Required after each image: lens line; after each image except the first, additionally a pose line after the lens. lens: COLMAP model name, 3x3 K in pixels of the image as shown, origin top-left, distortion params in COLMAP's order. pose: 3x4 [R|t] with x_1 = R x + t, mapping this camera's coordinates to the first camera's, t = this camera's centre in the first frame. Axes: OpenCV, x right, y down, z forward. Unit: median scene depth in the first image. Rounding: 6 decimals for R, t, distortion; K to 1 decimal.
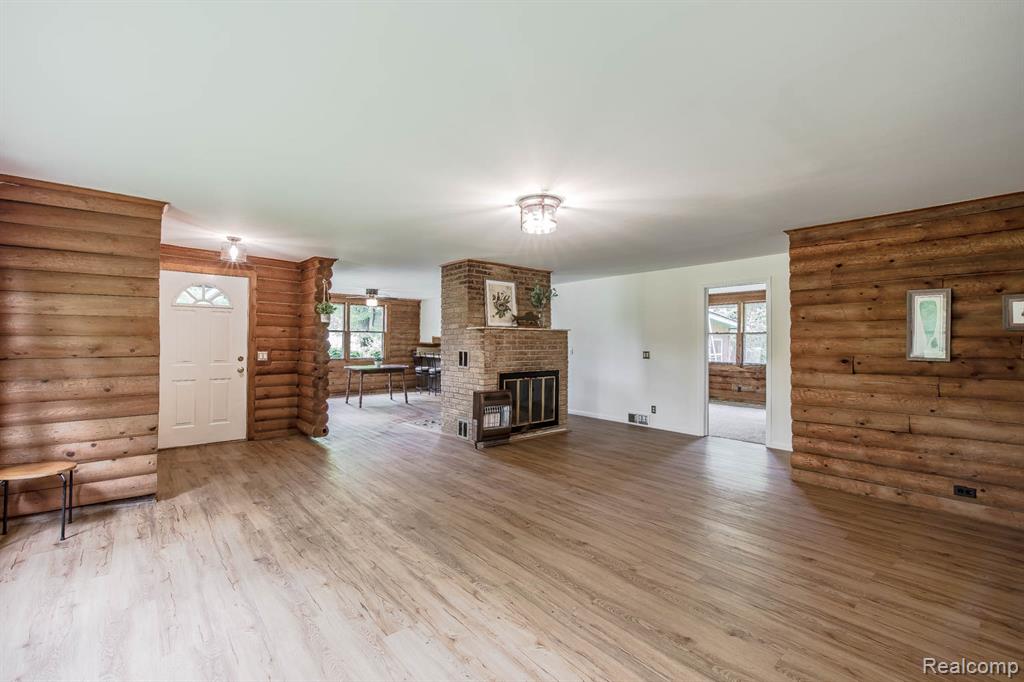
lens RADIAL K [[443.9, 0, 512.5], [0, 443.9, 341.7], [0, 0, 1]] dist [0.001399, -0.000939]
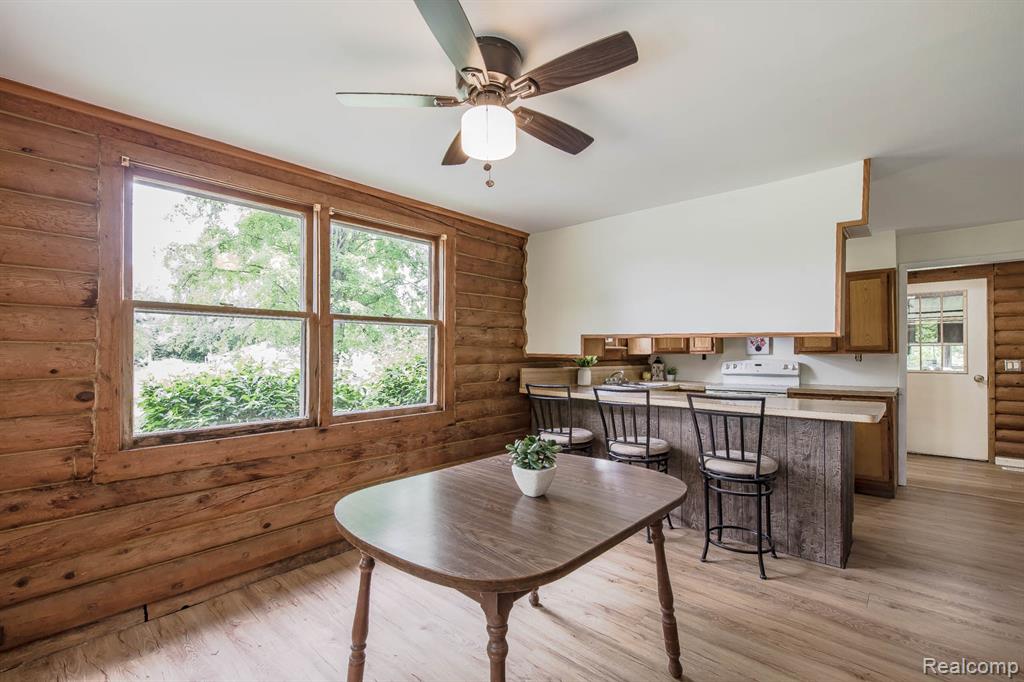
lens RADIAL K [[443.9, 0, 509.3], [0, 443.9, 351.3], [0, 0, 1]] dist [0.001399, -0.000939]
pose [[0.992277, -0.013143, 0.123343, -0.549569], [0.013304, 0.999911, -0.000476, -0.001476], [-0.123326, 0.002113, 0.992364, 1.355316]]
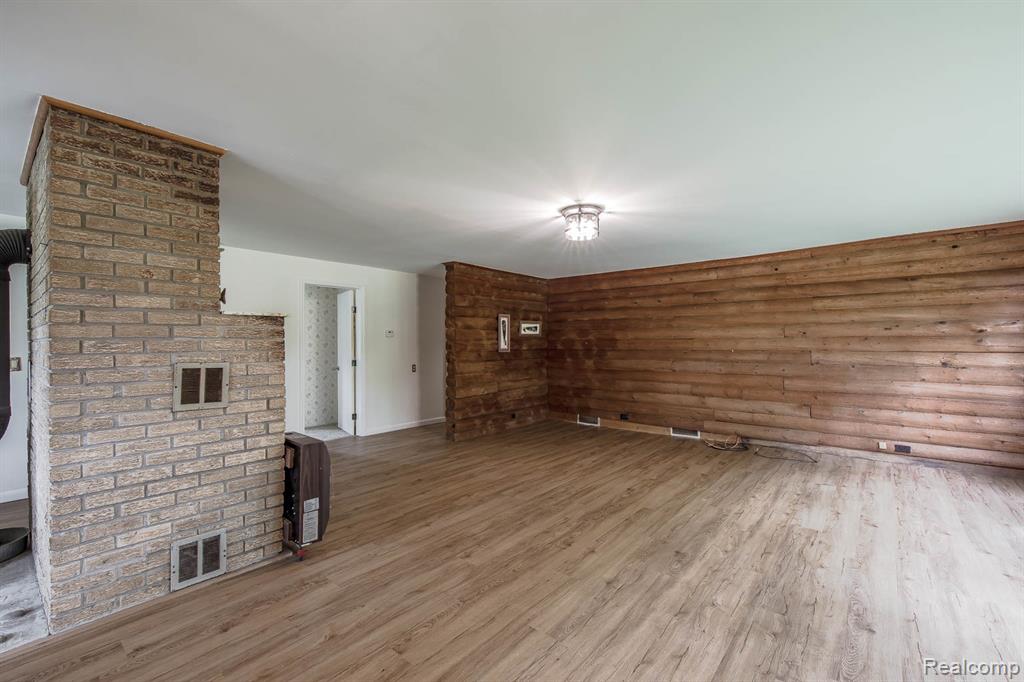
lens RADIAL K [[443.9, 0, 502.0], [0, 443.9, 336.7], [0, 0, 1]] dist [0.001399, -0.000939]
pose [[-0.156854, 0.011023, 0.987560, -0.569323], [0.003442, 0.999938, -0.010614, -0.000647], [-0.987616, 0.001735, -0.156882, 0.805204]]
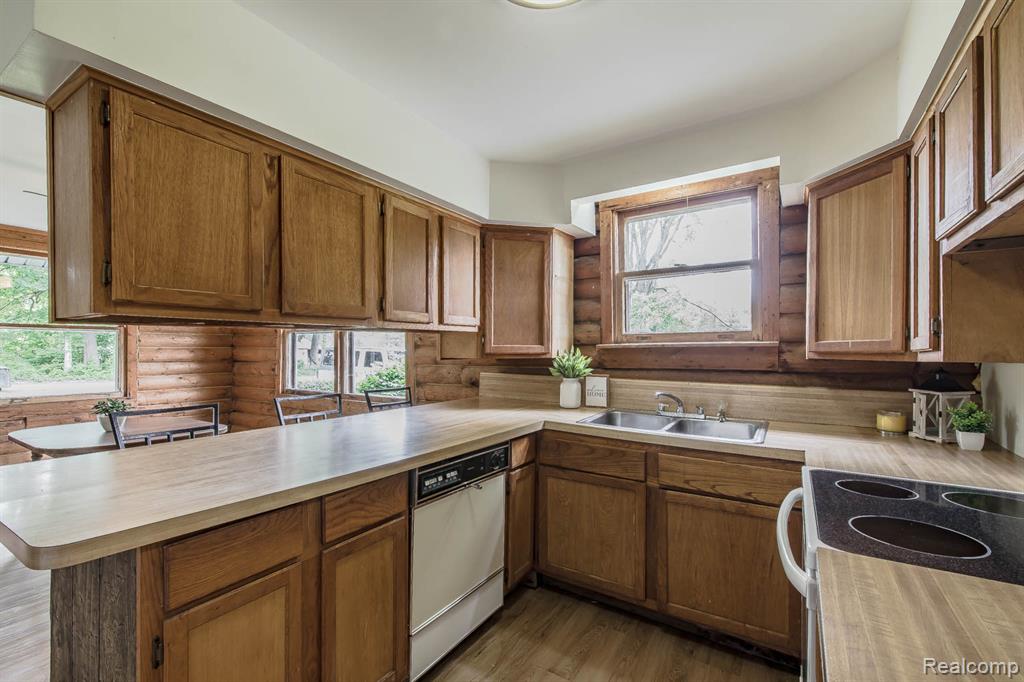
lens RADIAL K [[443.9, 0, 515.6], [0, 443.9, 351.8], [0, 0, 1]] dist [0.001399, -0.000939]
pose [[0.293548, -0.011296, -0.955878, 0.130126], [0.001605, 0.999935, -0.011323, 0.005305], [0.955943, 0.001790, 0.293547, 1.928553]]
